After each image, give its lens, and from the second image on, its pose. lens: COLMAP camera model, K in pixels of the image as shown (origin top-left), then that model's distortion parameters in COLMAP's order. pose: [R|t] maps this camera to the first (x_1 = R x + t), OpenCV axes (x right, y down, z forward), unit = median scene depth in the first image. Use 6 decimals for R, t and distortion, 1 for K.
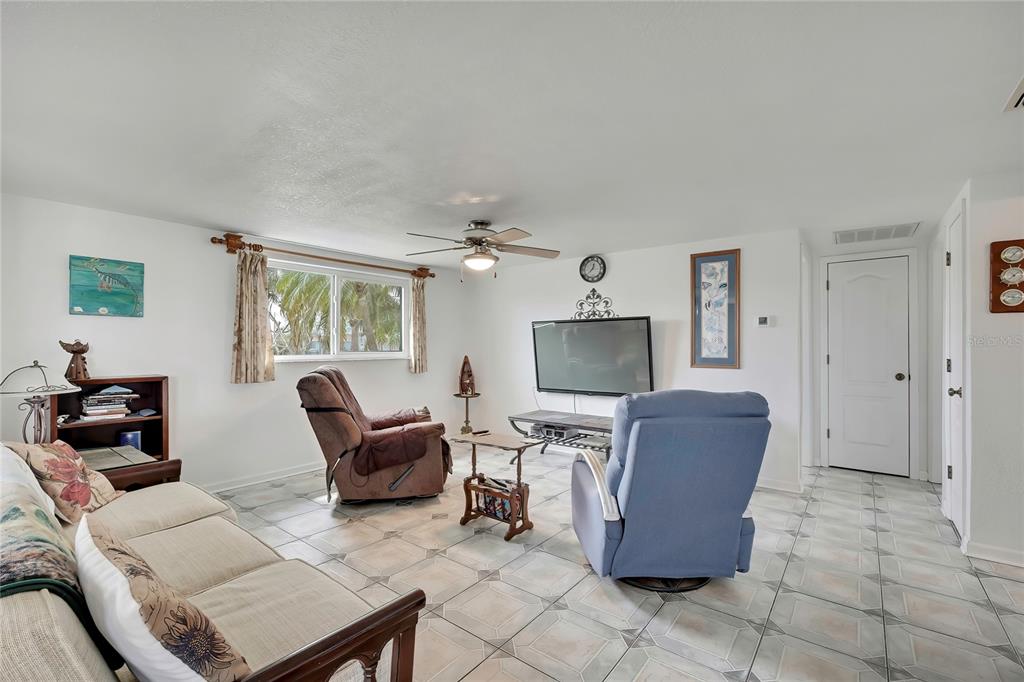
lens RADIAL K [[463.5, 0, 510.0], [0, 463.5, 343.6], [0, 0, 1]] dist [0.002619, 0.000039]
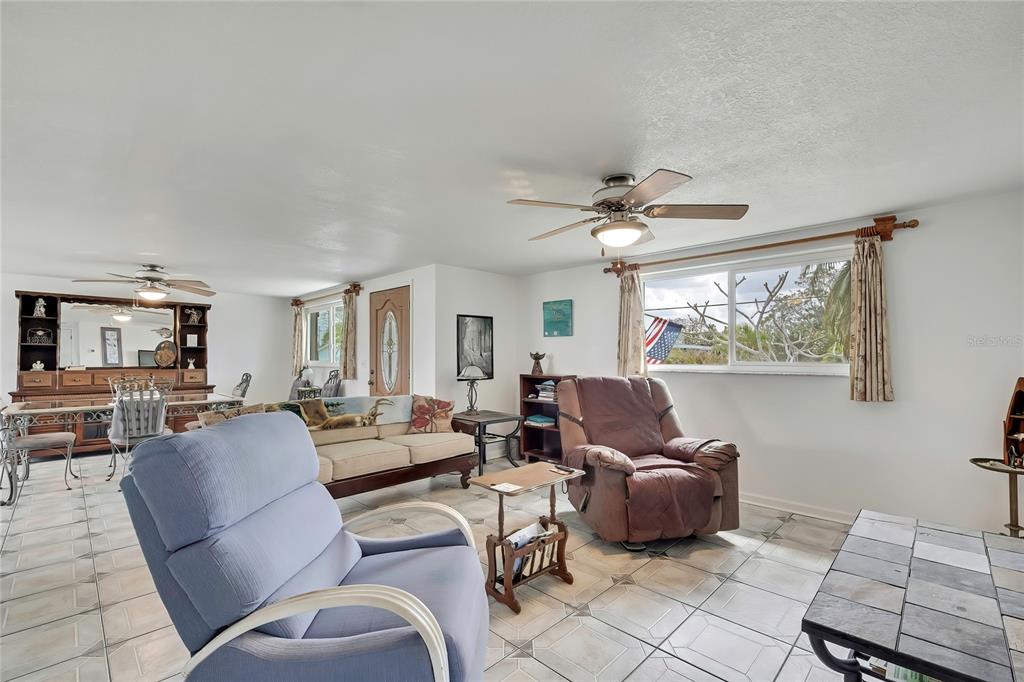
lens RADIAL K [[463.5, 0, 508.7], [0, 463.5, 348.4], [0, 0, 1]] dist [0.002619, 0.000039]
pose [[-0.135294, -0.013458, -0.990714, 0.562558], [0.006519, 0.999874, -0.014472, 0.002985], [0.990784, -0.008416, -0.135189, 0.803570]]
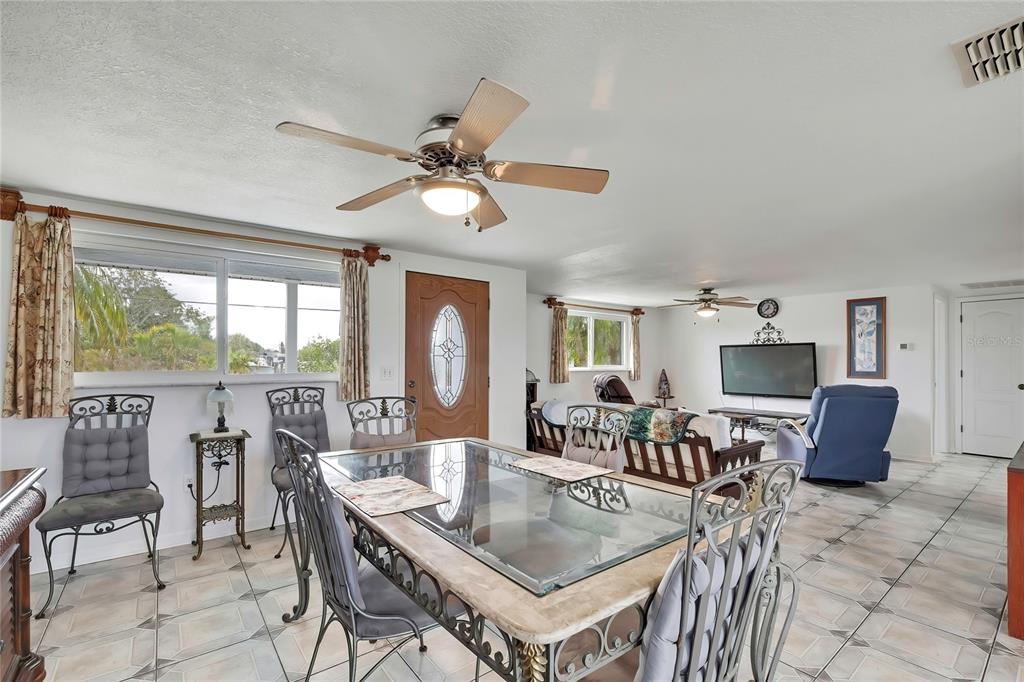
lens RADIAL K [[463.5, 0, 518.7], [0, 463.5, 356.8], [0, 0, 1]] dist [0.002619, 0.000039]
pose [[0.975624, 0.003650, -0.219420, -0.301855], [-0.004696, 0.999980, -0.004243, -0.004344], [0.219400, 0.005170, 0.975621, -0.660015]]
